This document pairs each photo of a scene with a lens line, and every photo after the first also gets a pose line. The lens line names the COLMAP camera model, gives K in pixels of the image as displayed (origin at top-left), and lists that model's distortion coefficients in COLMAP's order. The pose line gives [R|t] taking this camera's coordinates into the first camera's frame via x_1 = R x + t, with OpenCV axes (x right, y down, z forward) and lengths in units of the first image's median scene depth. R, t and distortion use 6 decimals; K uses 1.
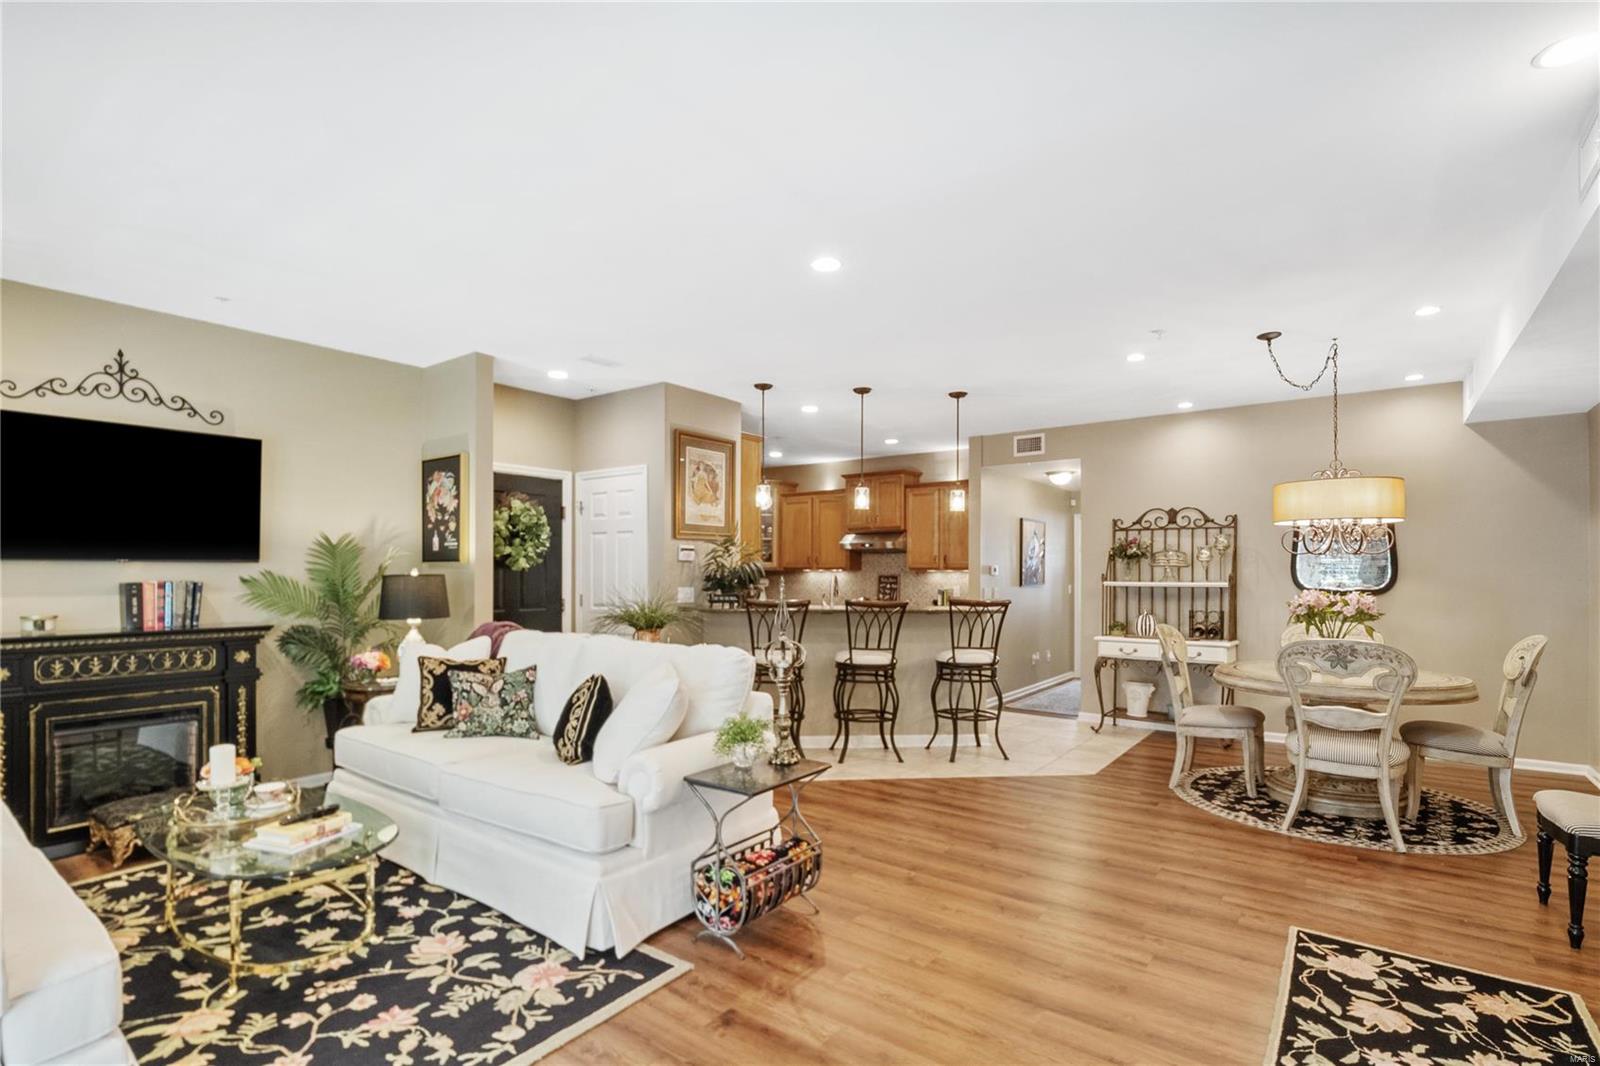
lens RADIAL K [[742.6, 0, 803.0], [0, 742.6, 572.1], [0, 0, 1]] dist [-0.000745, -0.005735]
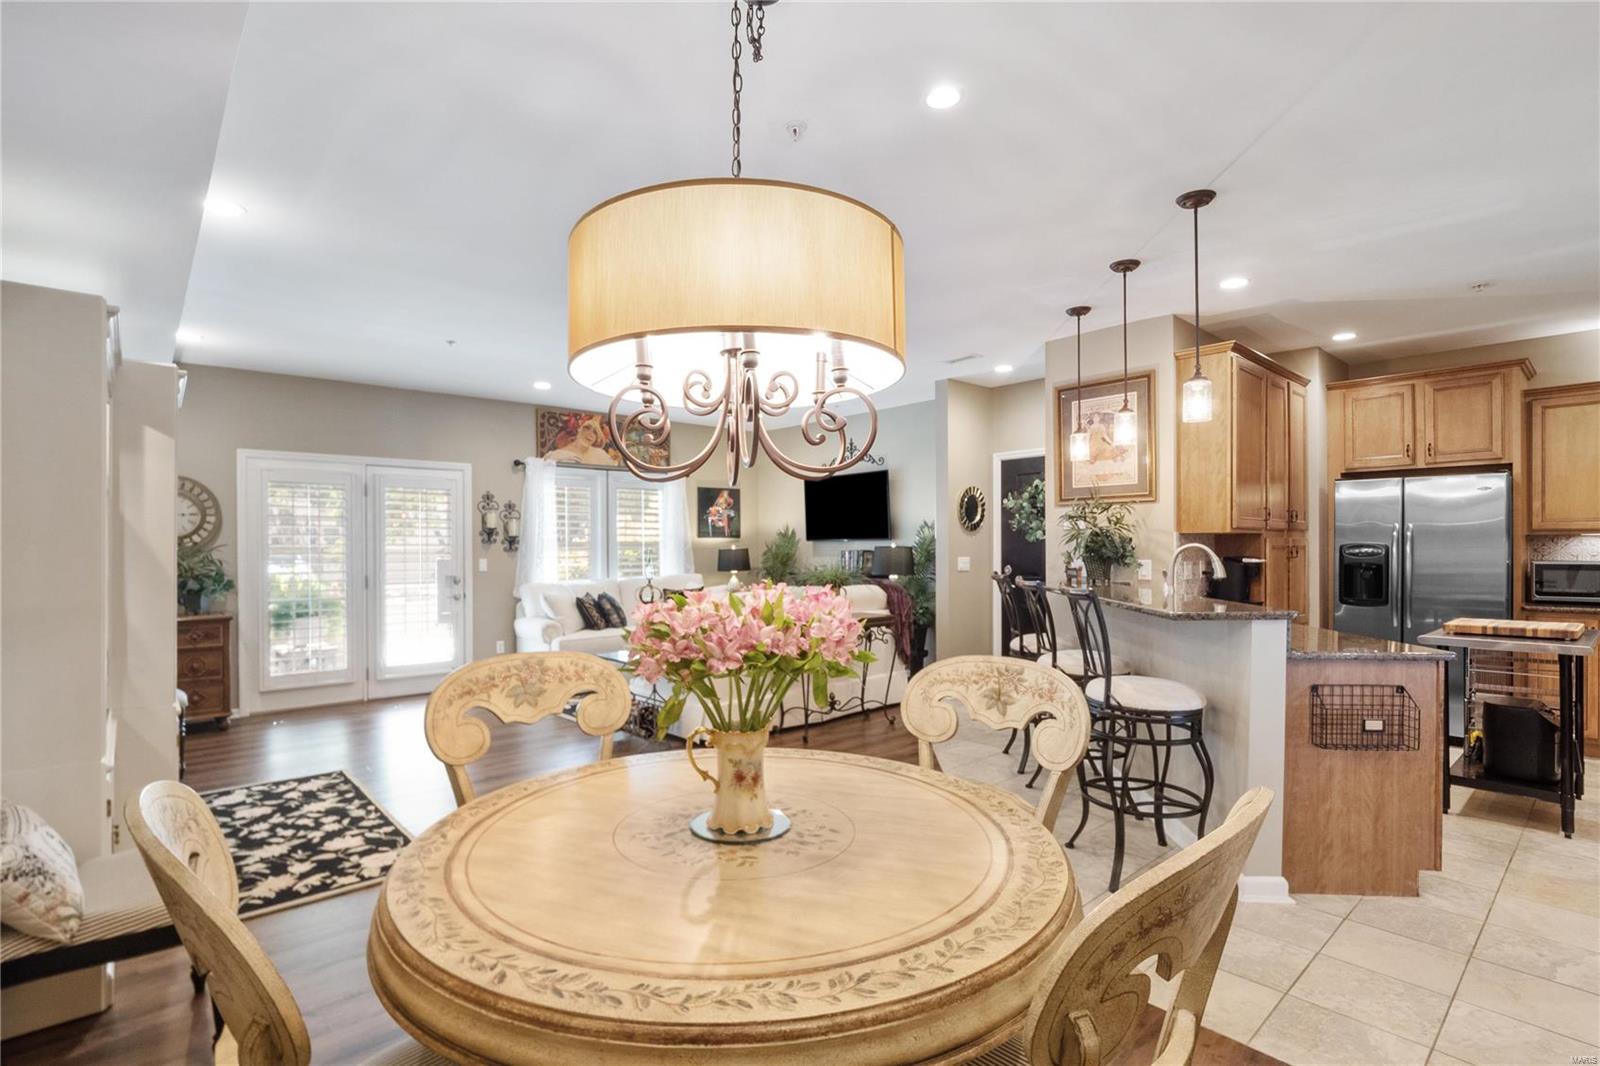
lens RADIAL K [[774.6, 0, 791.8], [0, 774.6, 551.6], [0, 0, 1]] dist [0.000829, -0.007247]
pose [[-0.203819, 0.004613, -0.978998, 1.343000], [0.007146, 0.999969, 0.003224, 0.009588], [0.978983, -0.006338, -0.203845, 1.395547]]
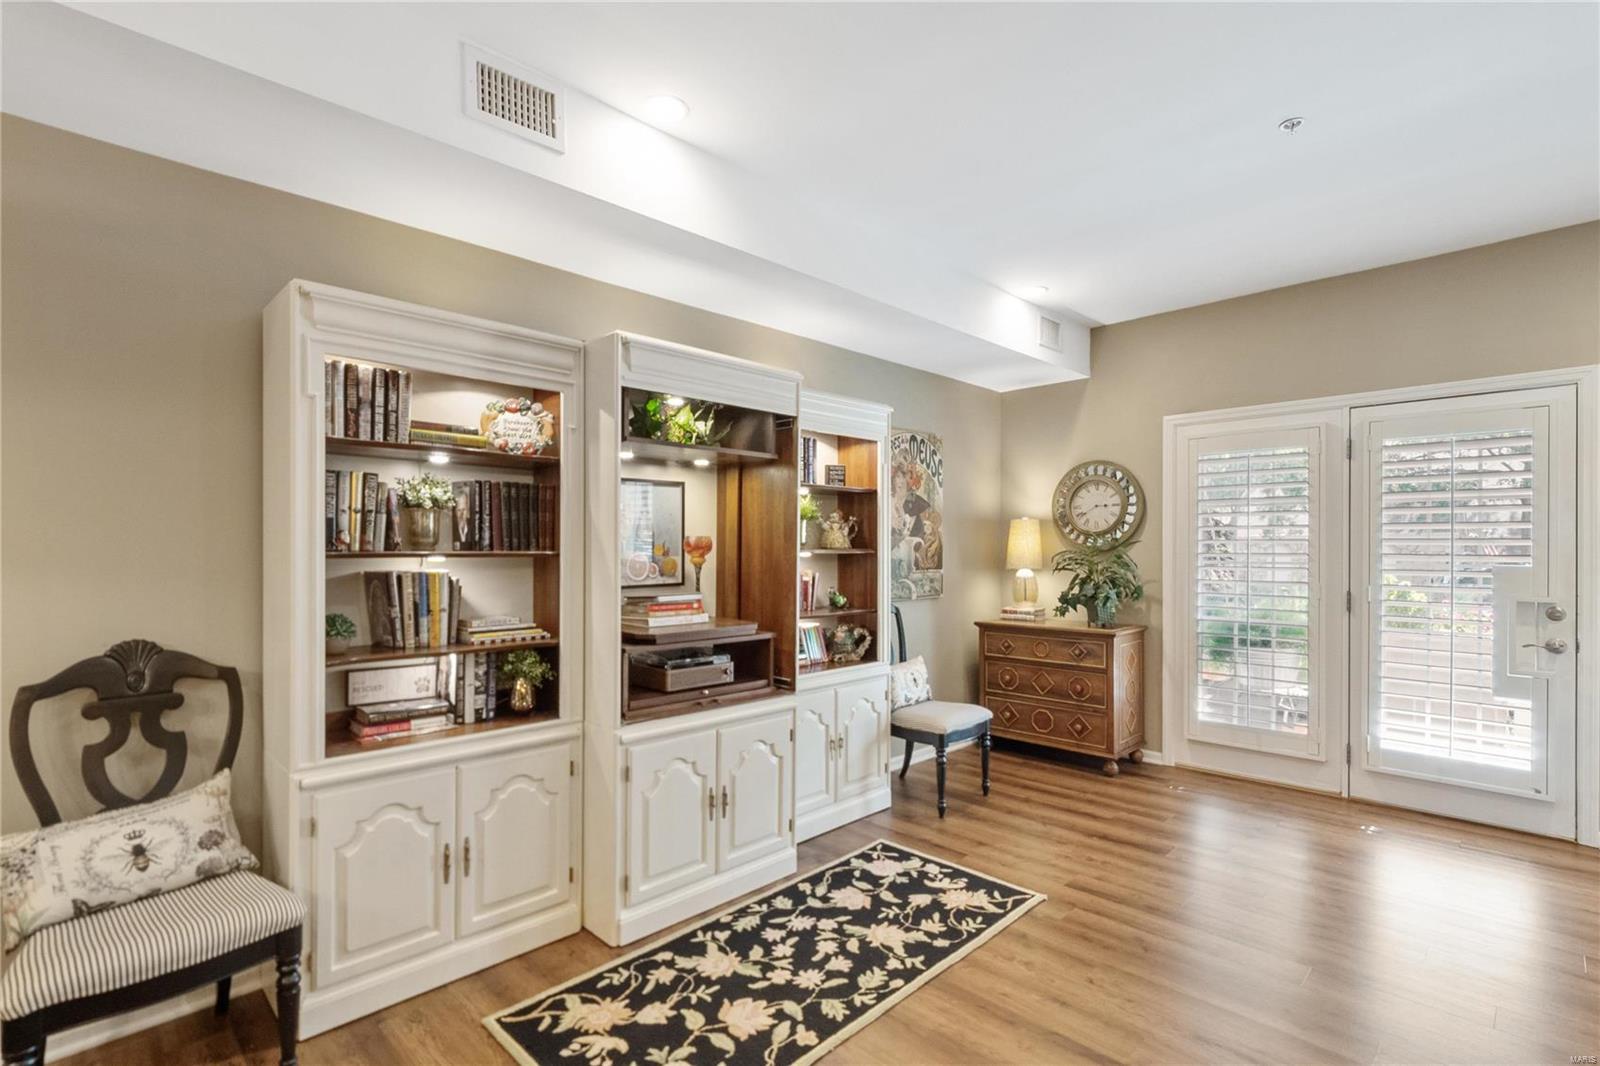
lens RADIAL K [[753.1, 0, 784.1], [0, 753.1, 550.9], [0, 0, 1]] dist [0.008280, 0.001174]
pose [[-0.987861, -0.001301, 0.155336, 0.370632], [-0.001027, 0.999998, 0.001844, 0.006282], [-0.155338, 0.001662, -0.987860, 1.225303]]
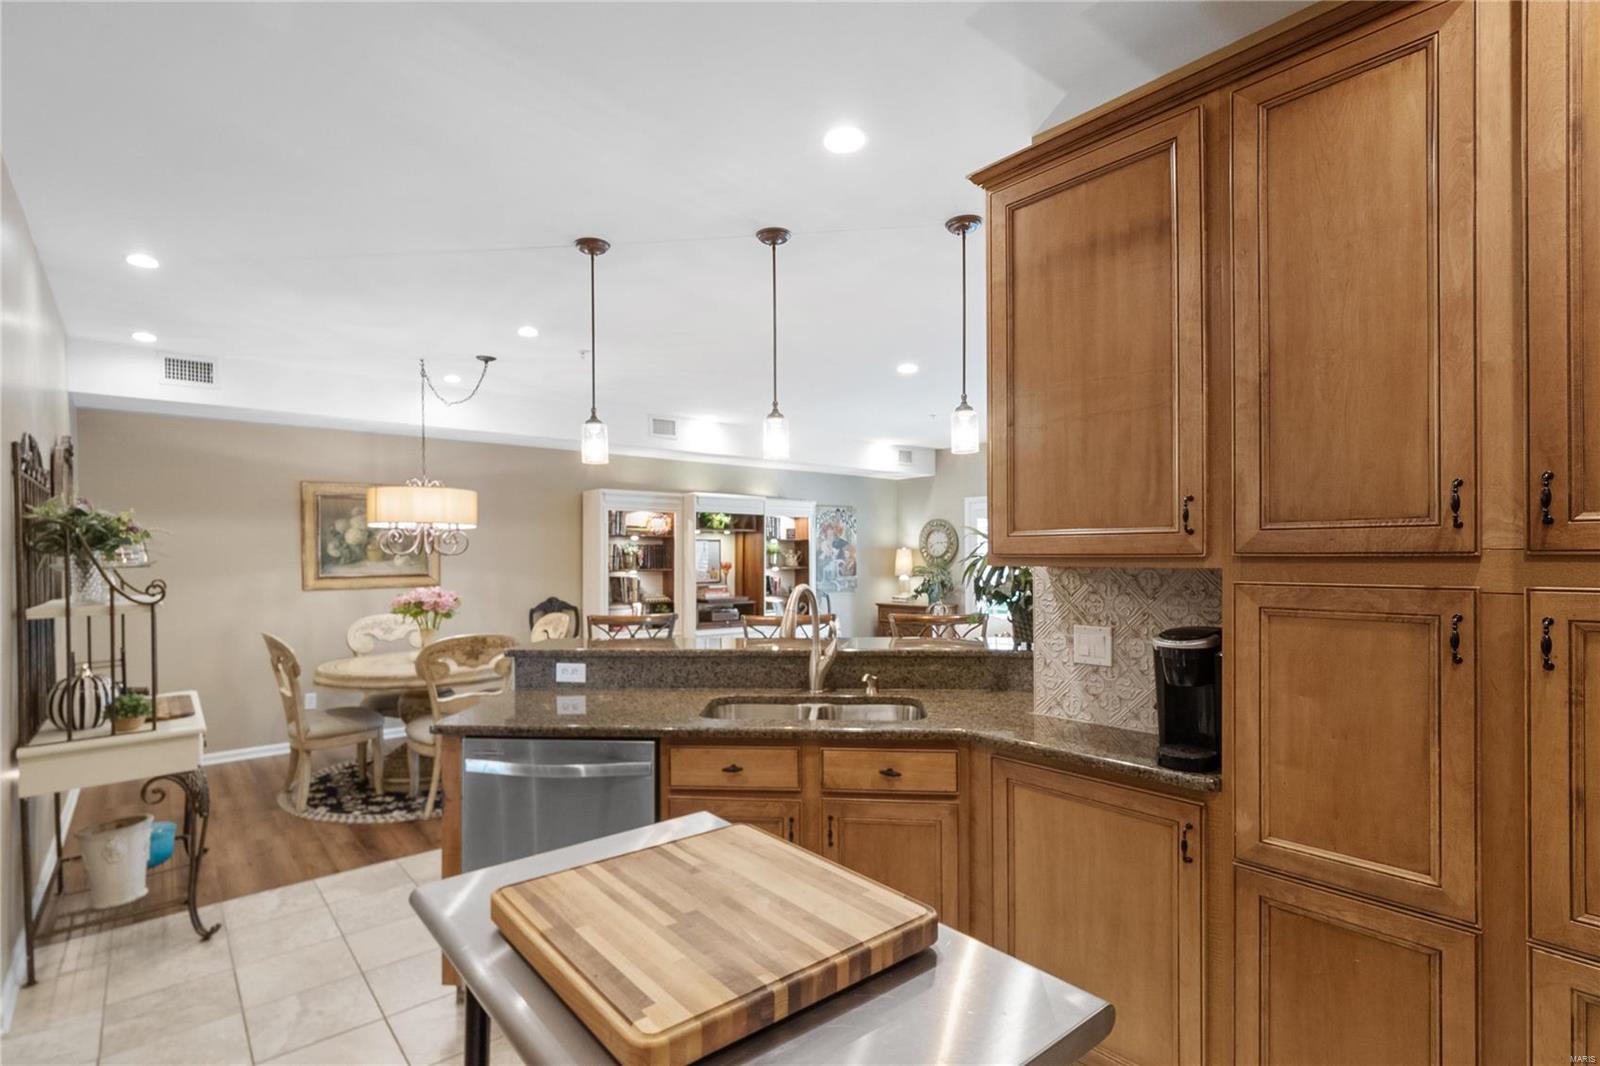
lens RADIAL K [[734.0, 0, 797.0], [0, 734.0, 553.1], [0, 0, 1]] dist [0.001655, 0.000071]
pose [[-0.976335, 0.004863, 0.216208, -0.084253], [0.003320, 0.999966, -0.007499, -0.021054], [-0.216237, -0.006604, -0.976319, 2.486338]]
